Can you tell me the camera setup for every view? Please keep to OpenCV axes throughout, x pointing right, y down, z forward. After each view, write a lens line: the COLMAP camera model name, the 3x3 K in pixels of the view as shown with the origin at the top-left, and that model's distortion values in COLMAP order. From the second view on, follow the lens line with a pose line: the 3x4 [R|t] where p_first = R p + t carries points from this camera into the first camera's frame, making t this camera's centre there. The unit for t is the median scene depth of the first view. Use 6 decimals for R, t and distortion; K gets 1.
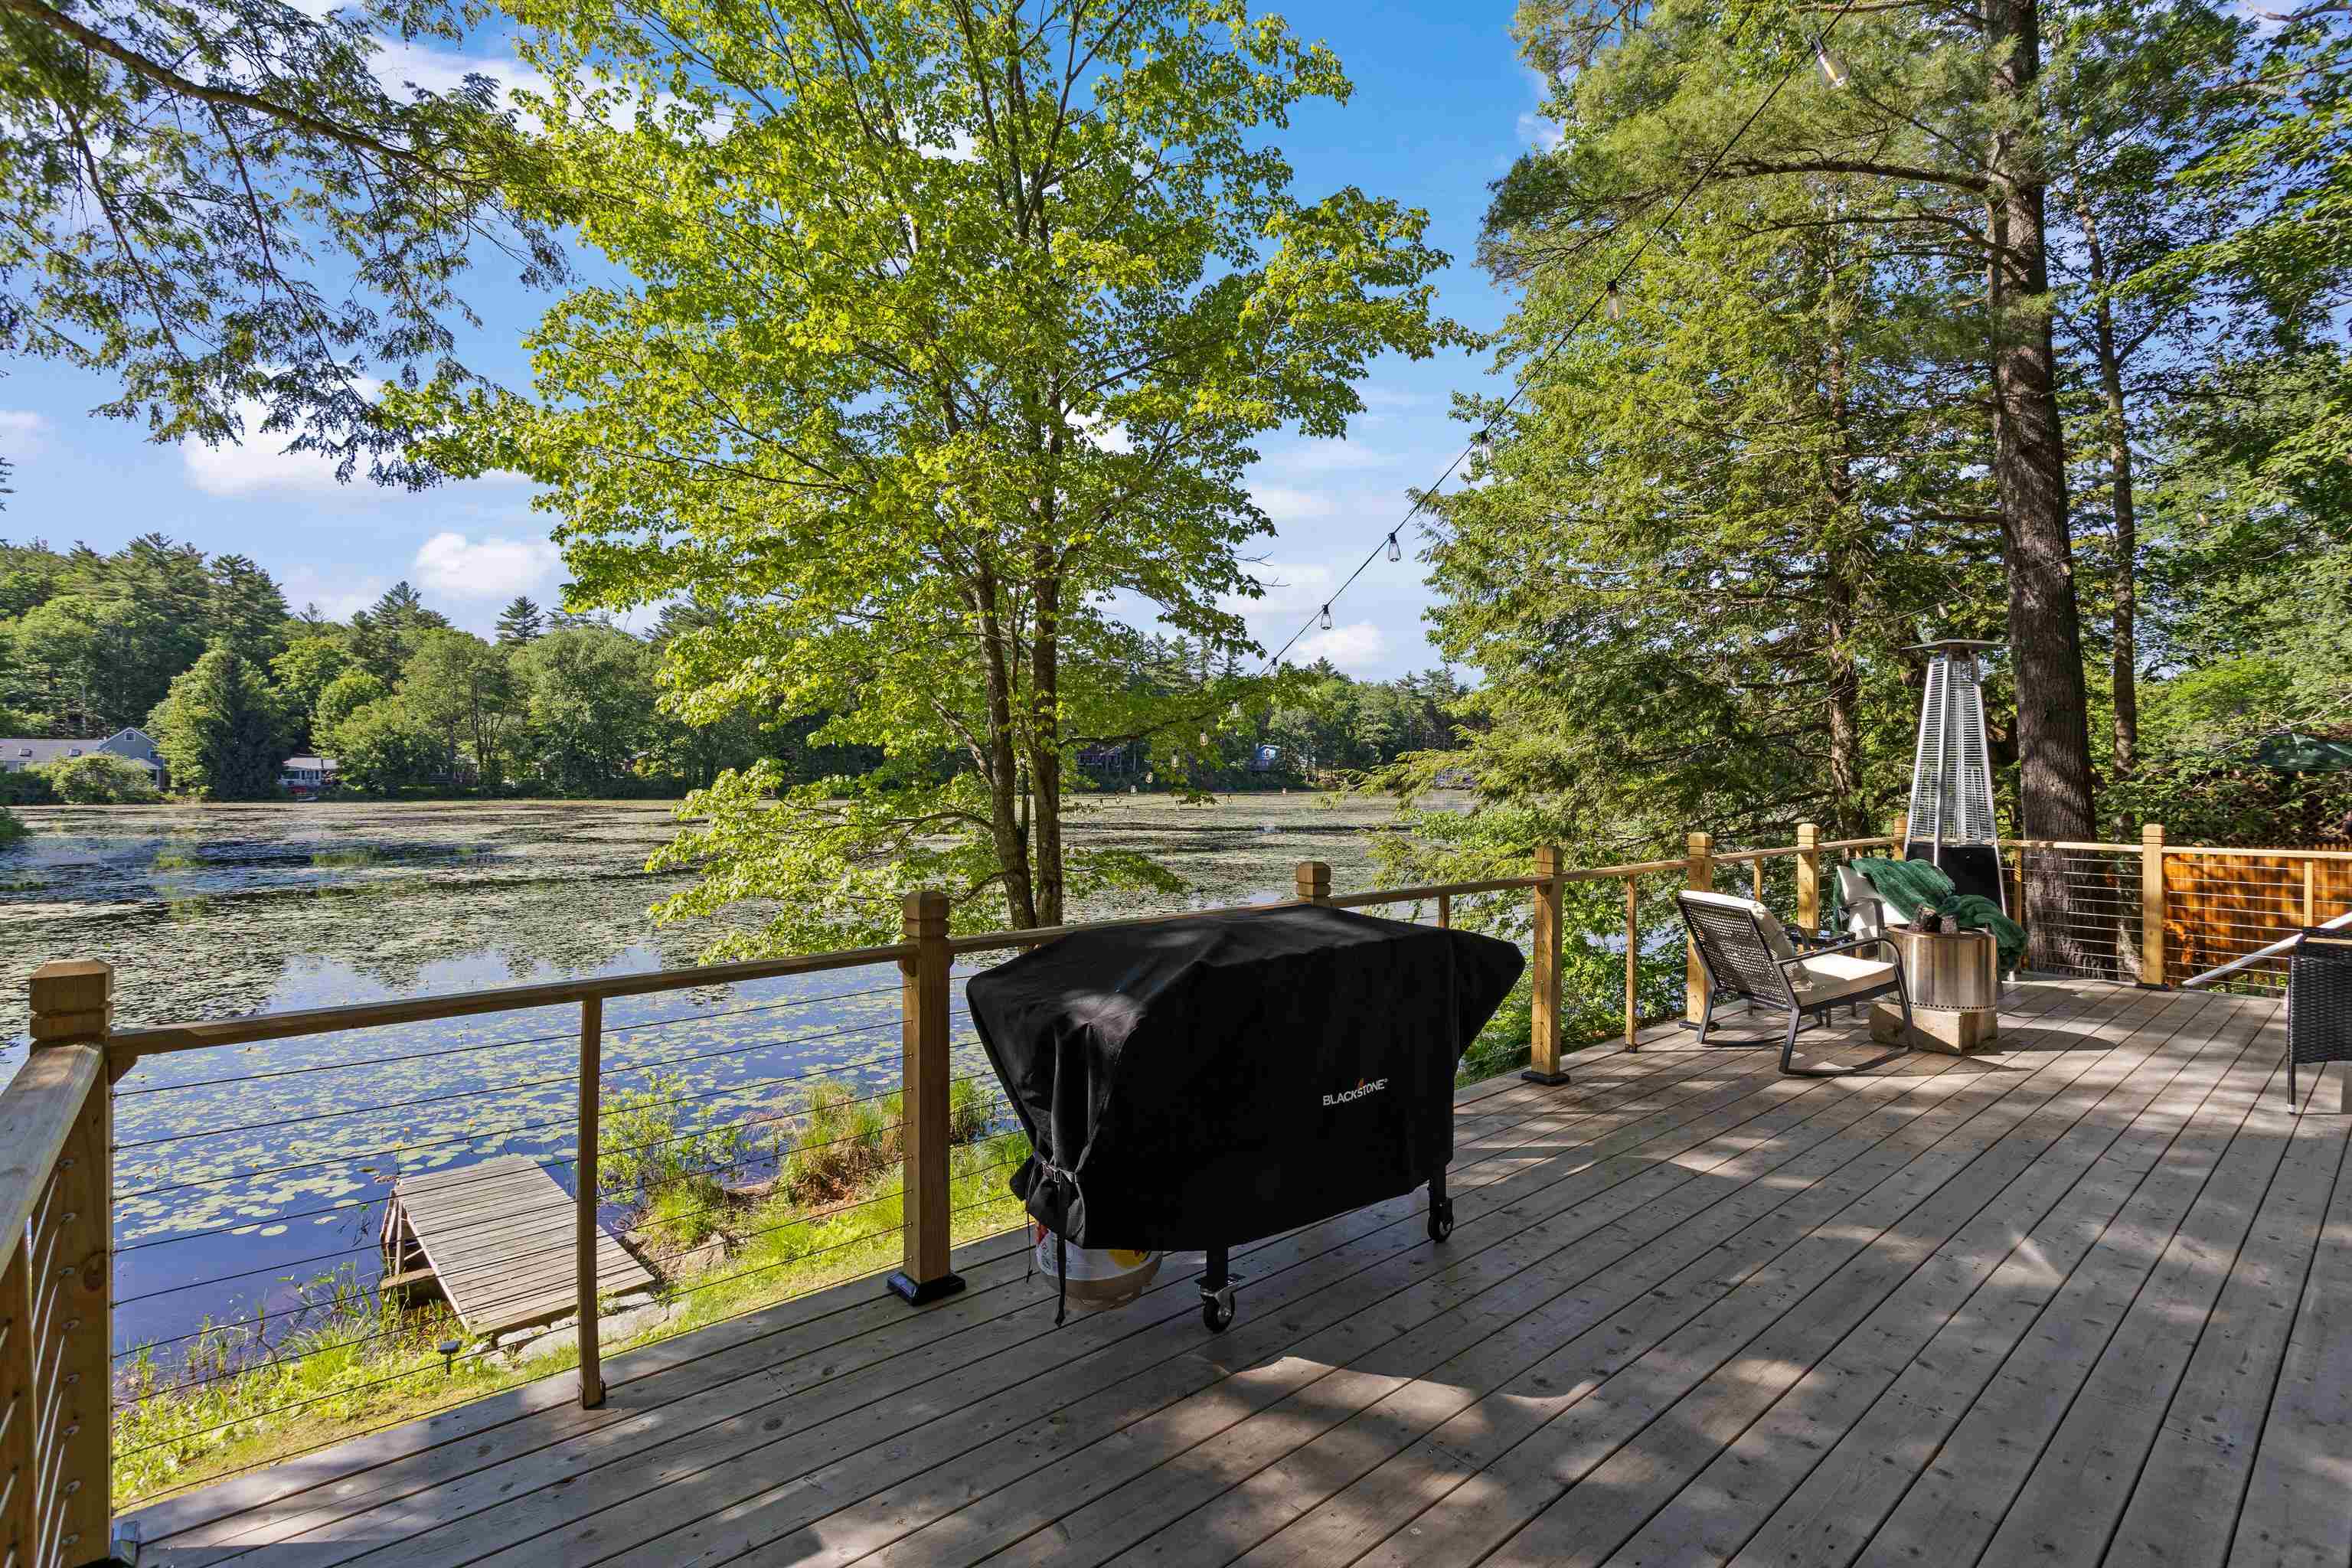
lens RADIAL K [[1111.7, 0, 1193.9], [0, 1111.7, 776.4], [0, 0, 1]] dist [0.000221, 0.003307]
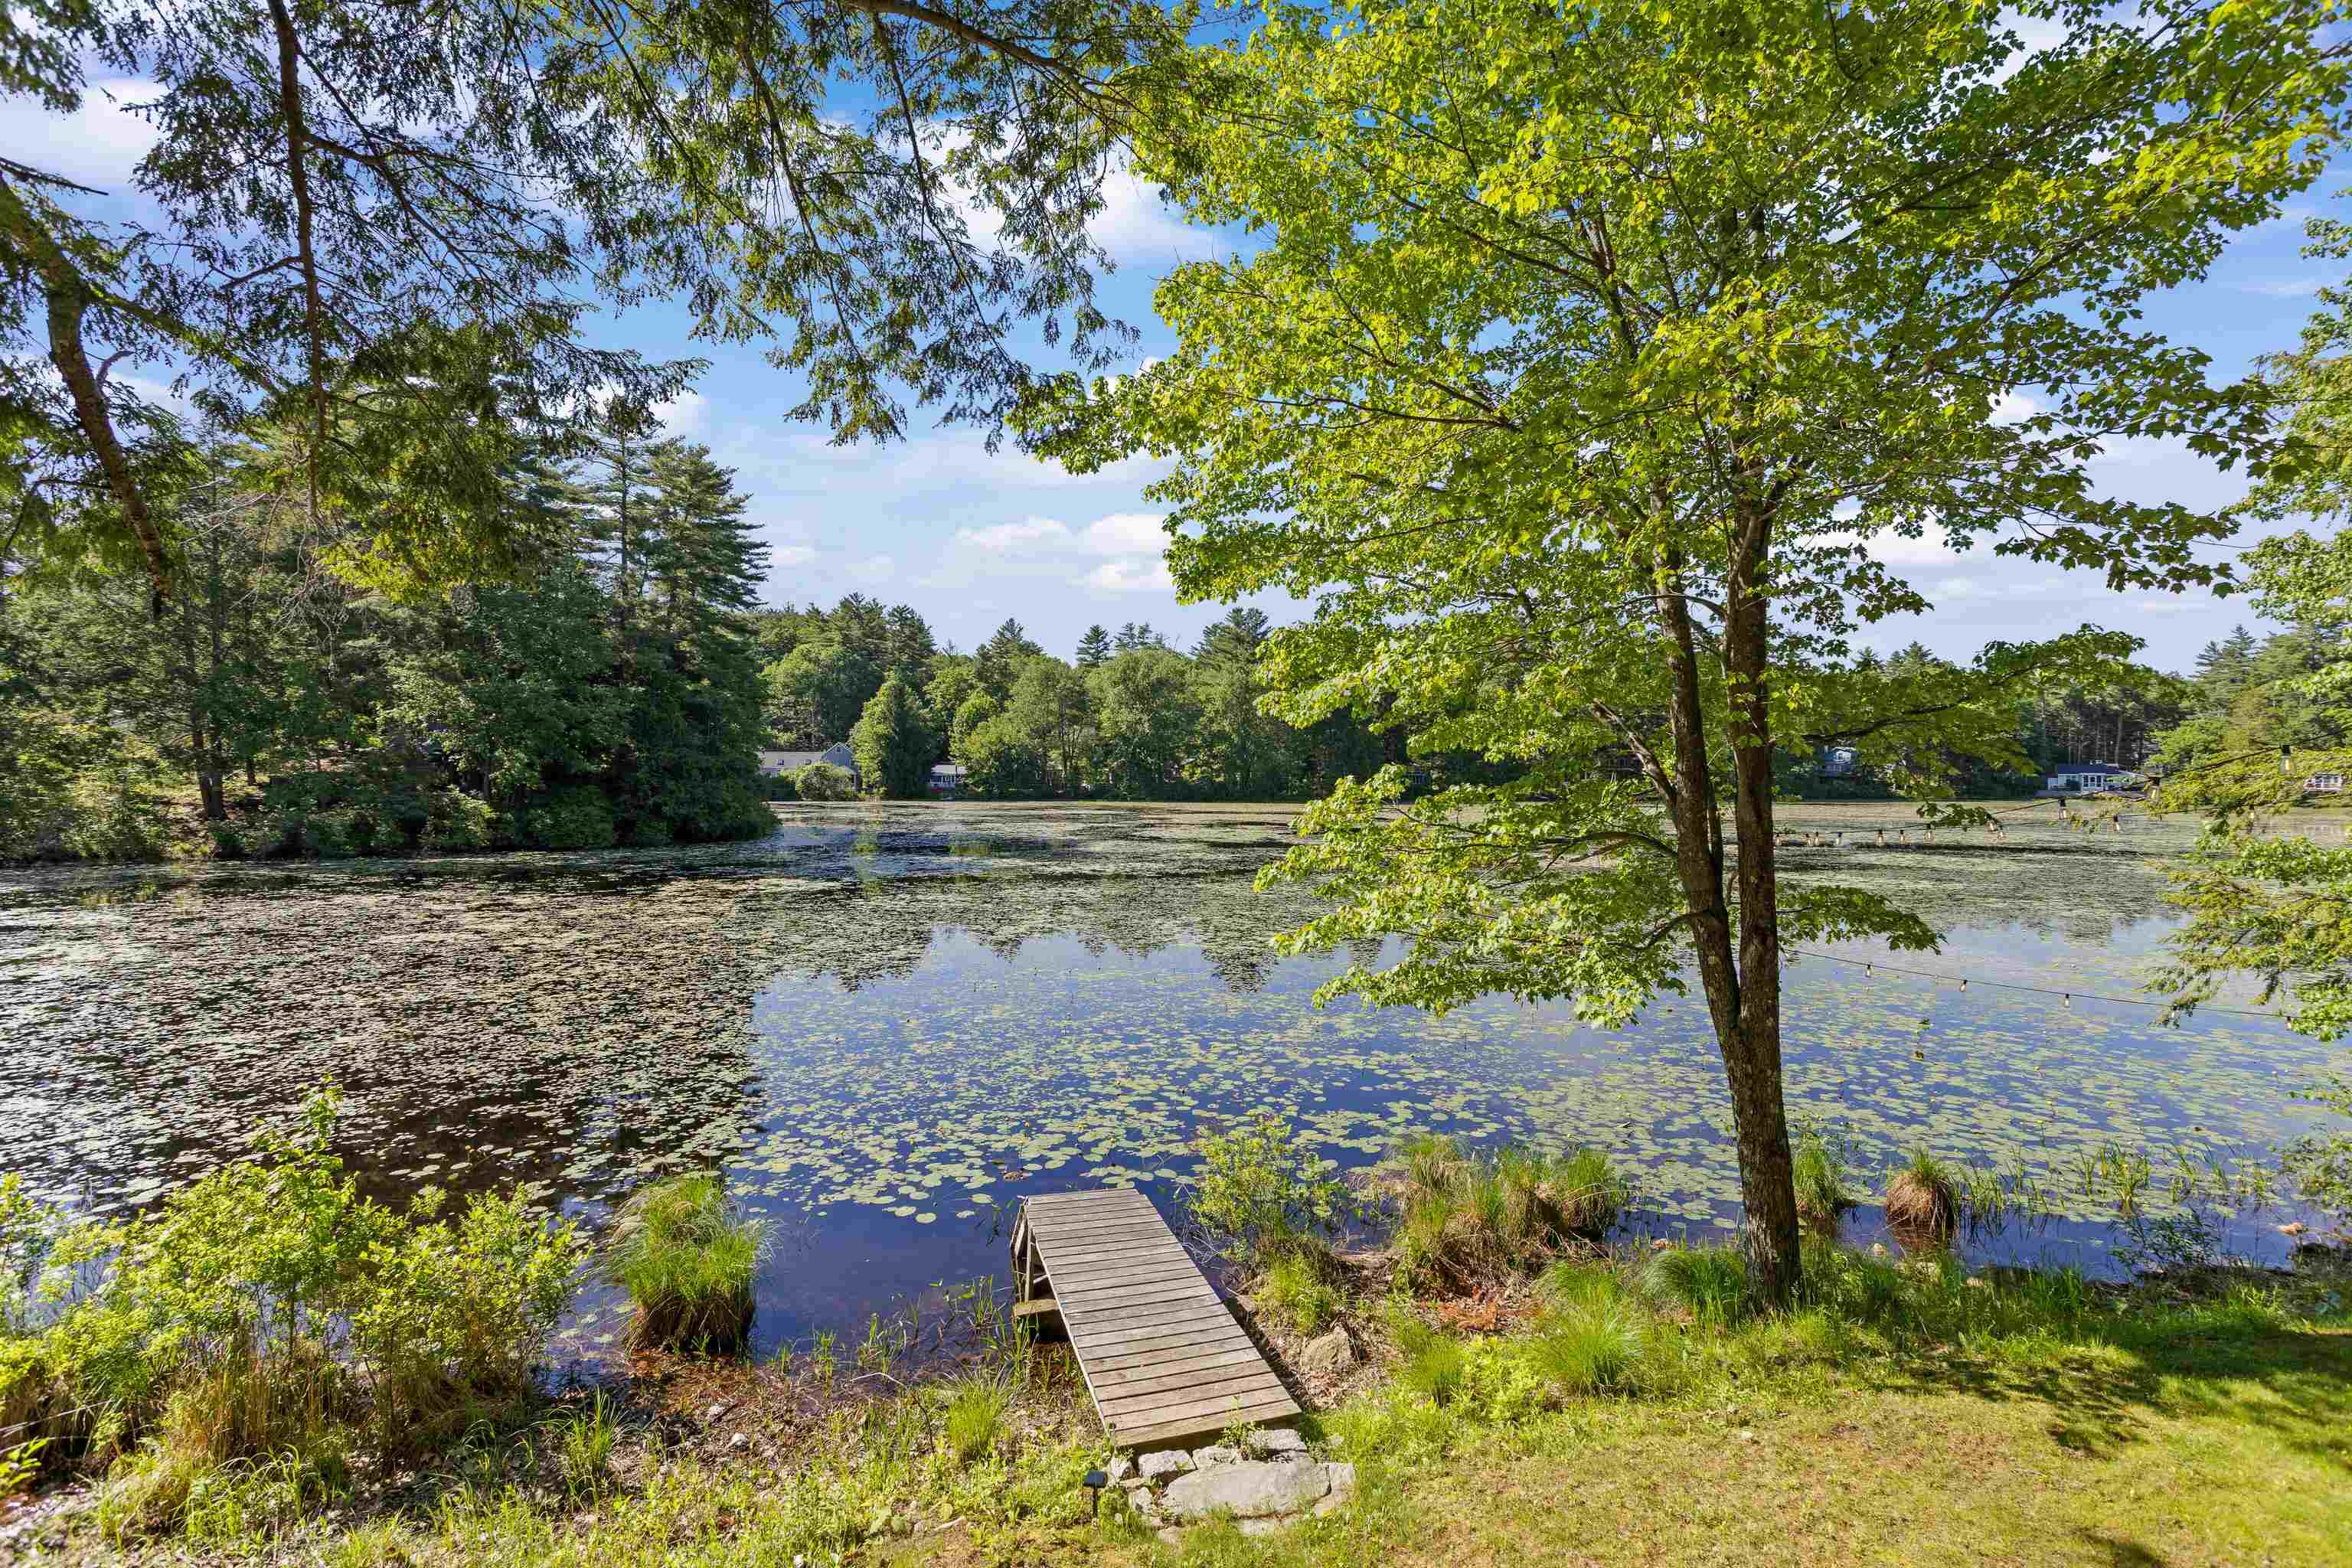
lens RADIAL K [[1111.7, 0, 1190.3], [0, 1111.7, 779.4], [0, 0, 1]] dist [0.000221, 0.003307]
pose [[0.897564, 0.002774, -0.440875, -0.119858], [-0.003748, 0.999992, -0.001338, -0.001489], [0.440867, 0.002854, 0.897568, 0.143070]]
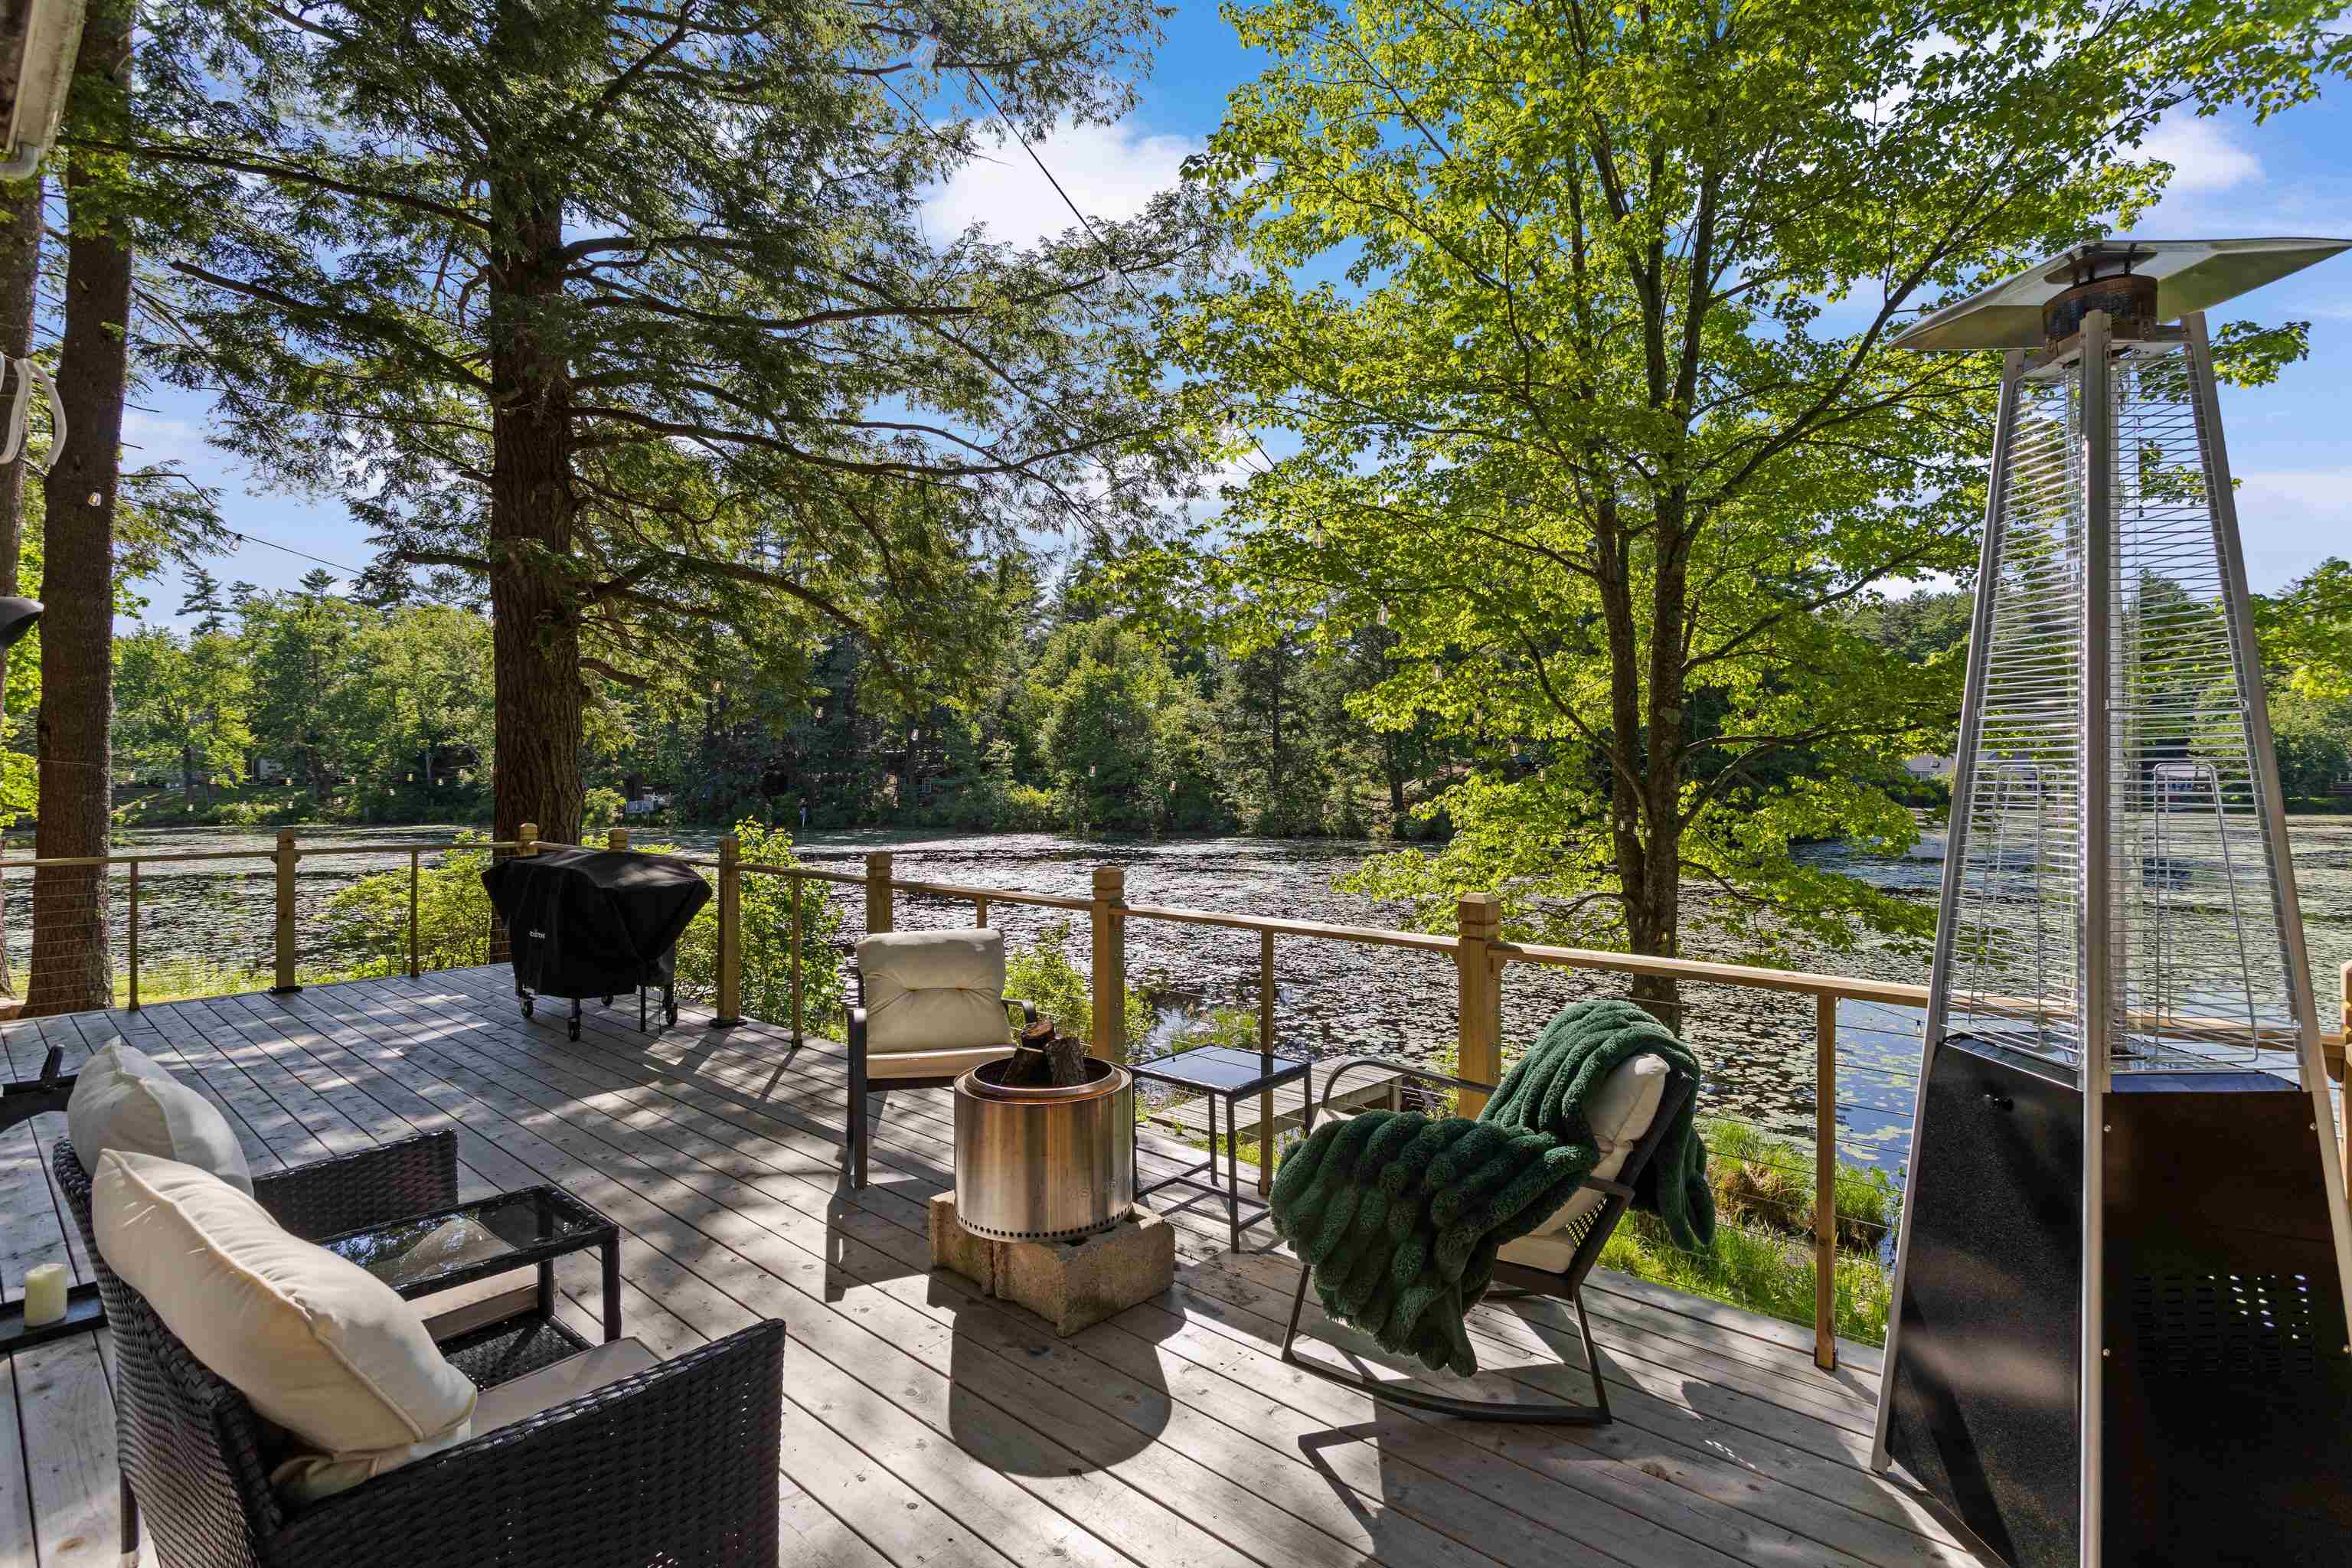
lens RADIAL K [[1111.7, 0, 1187.3], [0, 1111.7, 774.3], [0, 0, 1]] dist [0.000221, 0.003307]
pose [[0.124303, -0.005741, -0.992228, 0.536094], [-0.005010, 0.999967, -0.006413, 0.002059], [0.992232, 0.005768, 0.124270, 0.457699]]
